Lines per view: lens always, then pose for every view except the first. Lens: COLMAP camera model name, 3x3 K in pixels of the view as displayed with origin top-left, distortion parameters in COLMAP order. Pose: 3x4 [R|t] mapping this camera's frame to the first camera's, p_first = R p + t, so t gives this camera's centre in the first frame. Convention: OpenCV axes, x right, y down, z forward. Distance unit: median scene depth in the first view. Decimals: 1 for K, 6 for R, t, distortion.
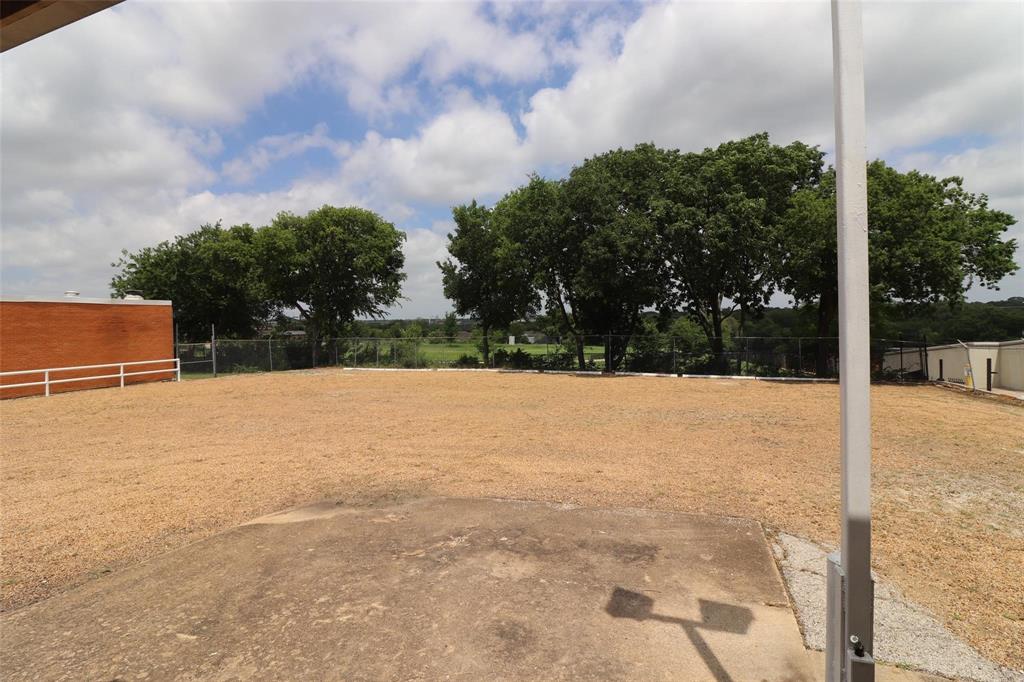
lens RADIAL K [[478.6, 0, 515.3], [0, 478.6, 326.2], [0, 0, 1]] dist [-0.000530, -0.013274]
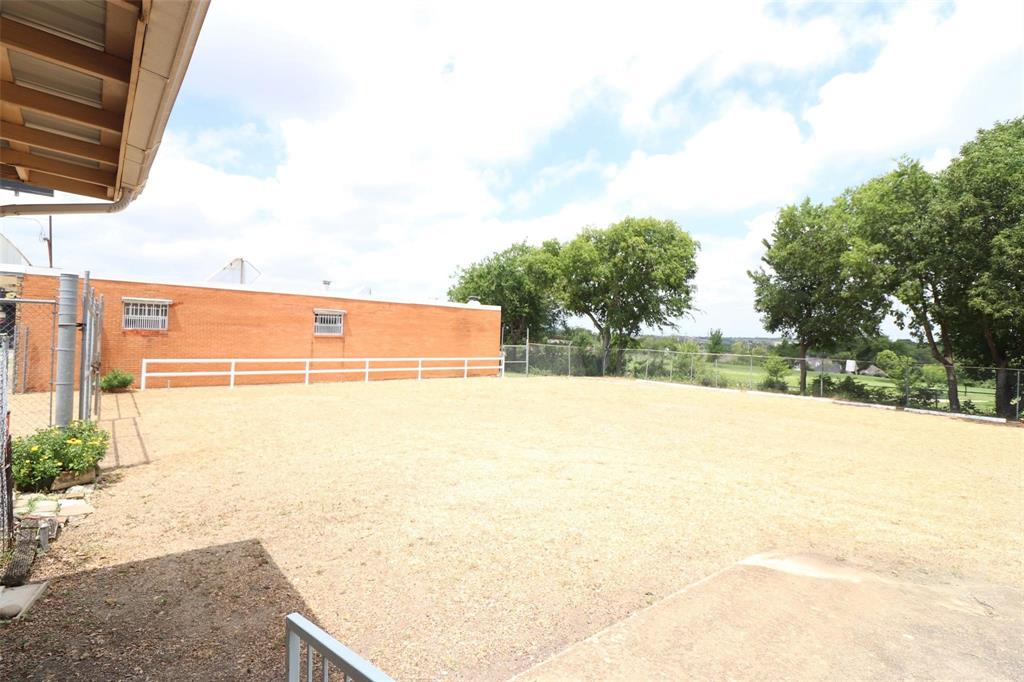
lens RADIAL K [[478.1, 0, 510.9], [0, 478.1, 297.7], [0, 0, 1]] dist [-0.000555, -0.011446]
pose [[0.869963, 0.012828, -0.492950, -0.108014], [-0.057859, 0.995412, -0.076206, 0.009925], [0.489711, 0.094818, 0.866714, 0.010966]]
